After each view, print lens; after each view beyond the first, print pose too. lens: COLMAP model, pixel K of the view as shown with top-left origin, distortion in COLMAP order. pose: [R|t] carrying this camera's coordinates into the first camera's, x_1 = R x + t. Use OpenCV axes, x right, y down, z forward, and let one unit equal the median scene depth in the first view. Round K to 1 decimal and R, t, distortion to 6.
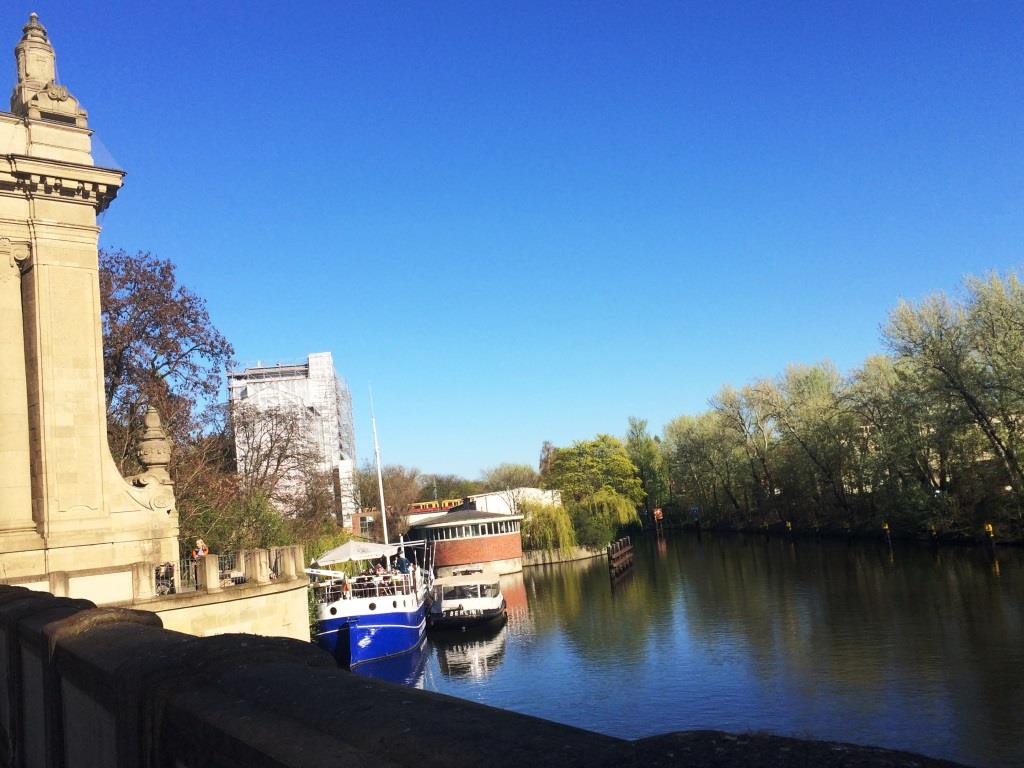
lens RADIAL K [[1019.4, 0, 511.5], [0, 1019.4, 383.8], [0, 0, 1]] dist [0.058981, 0.000000]
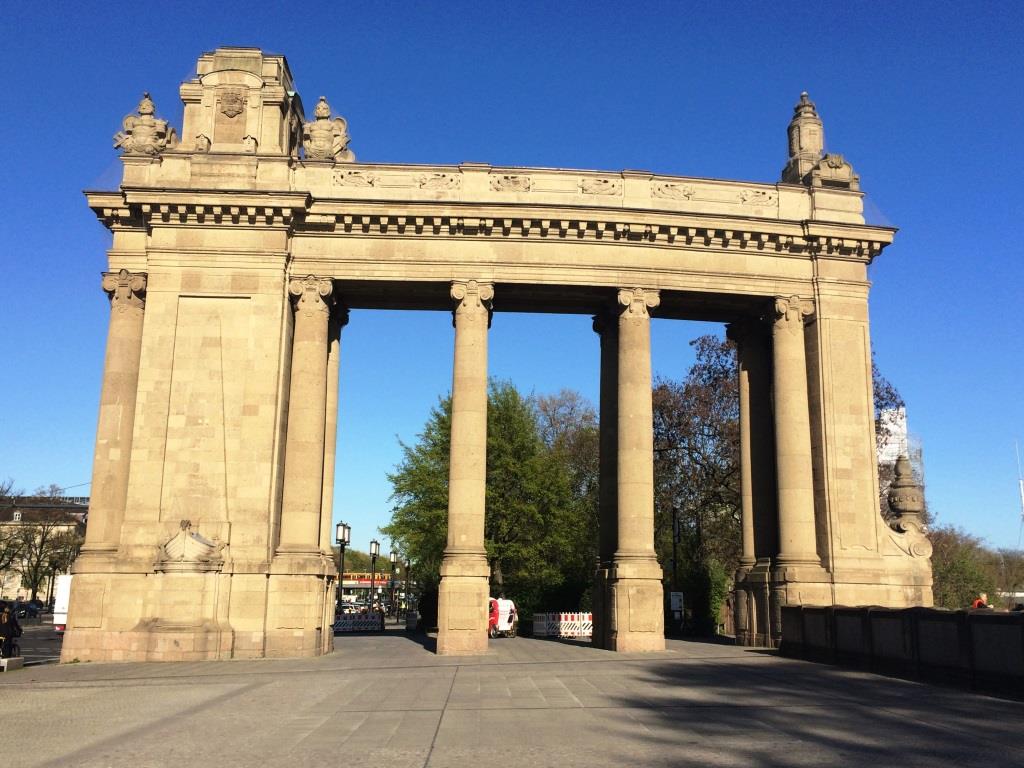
lens RADIAL K [[1019.4, 0, 506.9], [0, 1019.4, 387.4], [0, 0, 1]] dist [0.058981, 0.000000]
pose [[0.874223, 0.014814, -0.485299, -0.217838], [-0.038489, 0.998503, -0.038853, 0.011272], [0.483997, 0.052645, 0.873485, -0.098079]]
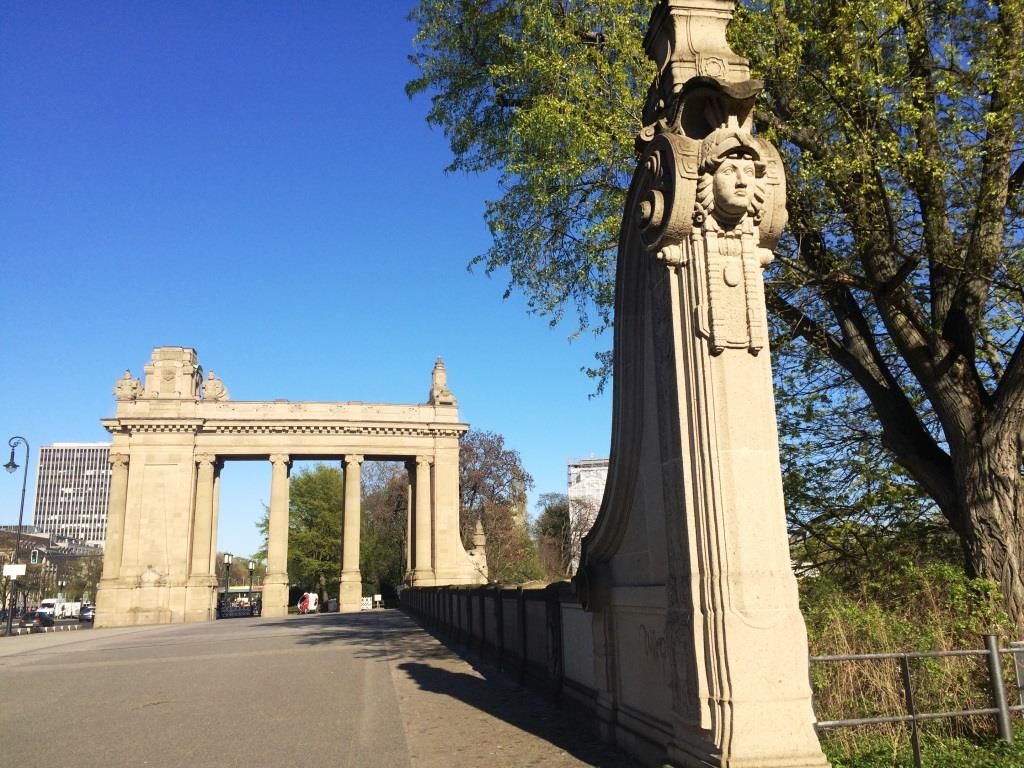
lens RADIAL K [[870.8, 0, 512.5], [0, 870.8, 393.9], [0, 0, 1]] dist [0.078537, -0.091958]
pose [[0.933502, -0.003214, -0.358559, 0.471824], [-0.020828, 0.997785, -0.063169, -0.153606], [0.357968, 0.066437, 0.931367, -0.913166]]
